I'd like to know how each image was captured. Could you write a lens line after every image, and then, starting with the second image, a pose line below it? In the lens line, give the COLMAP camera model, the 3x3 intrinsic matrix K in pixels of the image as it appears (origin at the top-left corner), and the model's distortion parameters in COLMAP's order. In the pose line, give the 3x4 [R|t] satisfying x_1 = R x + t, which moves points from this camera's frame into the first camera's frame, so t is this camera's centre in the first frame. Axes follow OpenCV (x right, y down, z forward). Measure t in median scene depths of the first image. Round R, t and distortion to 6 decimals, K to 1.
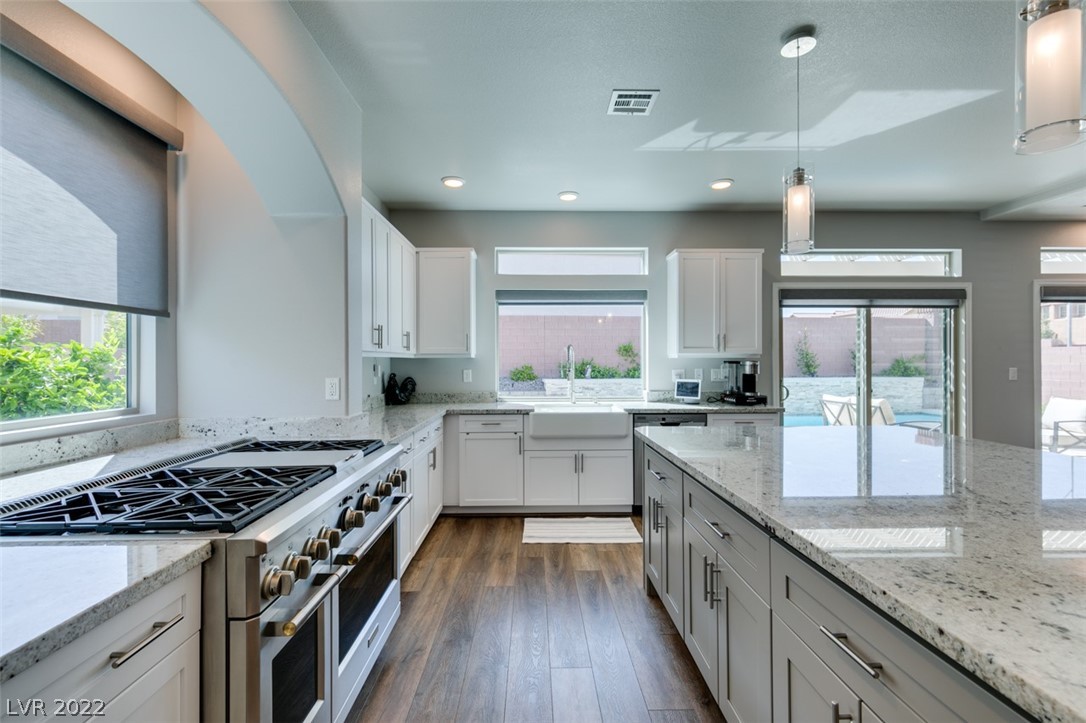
lens RADIAL K [[485.9, 0, 539.8], [0, 485.9, 362.9], [0, 0, 1]] dist [0.000684, -0.001888]
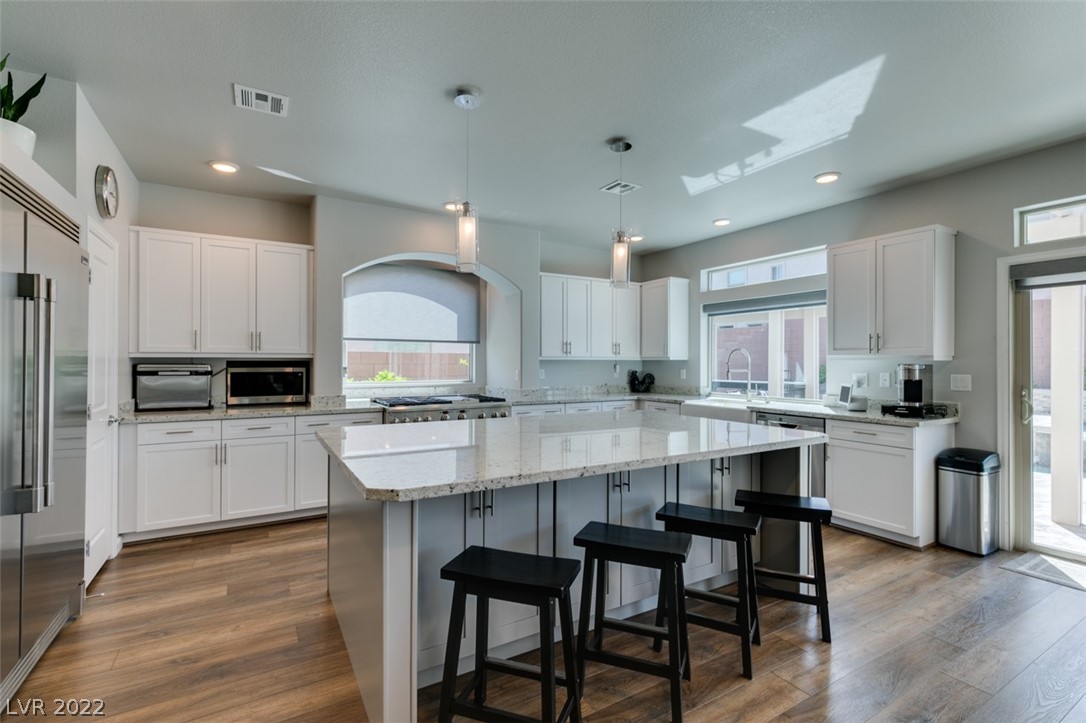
lens RADIAL K [[485.9, 0, 540.9], [0, 485.9, 356.3], [0, 0, 1]] dist [0.000684, -0.001888]
pose [[0.498430, -0.005178, -0.866915, 0.832386], [-0.004097, 0.999957, -0.008328, -0.008249], [0.866920, 0.007702, 0.498387, 0.033271]]
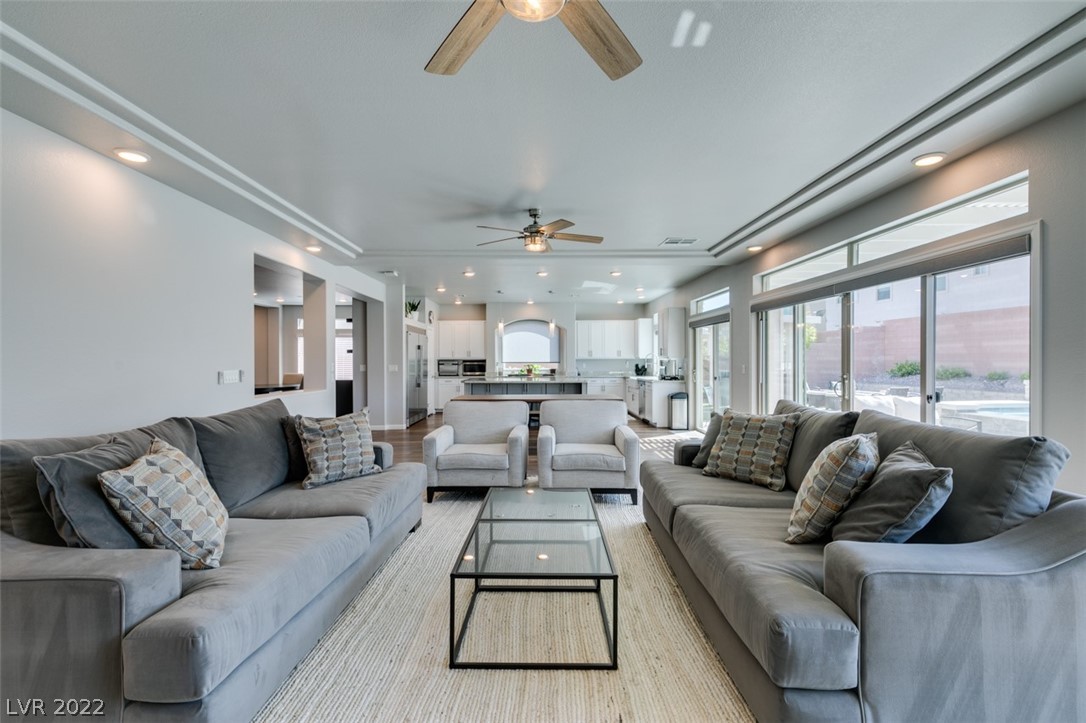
lens RADIAL K [[485.9, 0, 542.4], [0, 485.9, 353.8], [0, 0, 1]] dist [0.000684, -0.001888]
pose [[0.001461, -0.011128, -0.999937, 2.601742], [0.004267, 0.999929, -0.011122, -0.009519], [0.999990, -0.004251, 0.001508, 0.447963]]
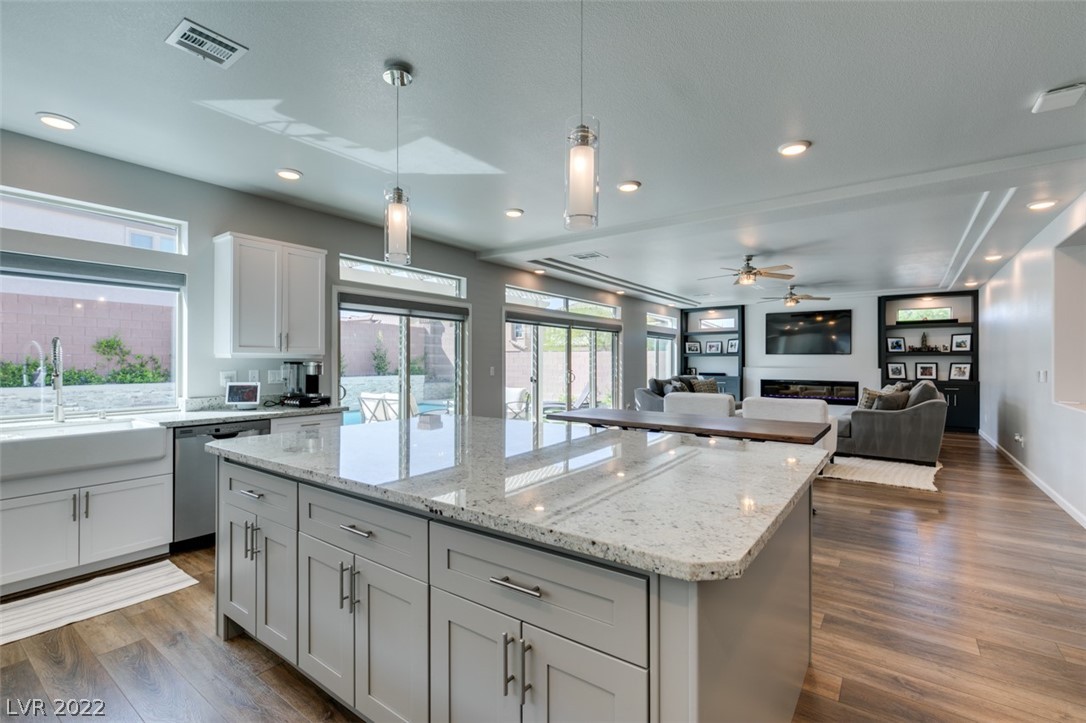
lens RADIAL K [[485.9, 0, 544.3], [0, 485.9, 361.8], [0, 0, 1]] dist [0.000684, -0.001888]
pose [[0.598221, 0.003094, 0.801325, -0.076304], [-0.000312, 0.999993, -0.003628, -0.000312], [-0.801331, 0.001920, 0.598218, 0.035518]]
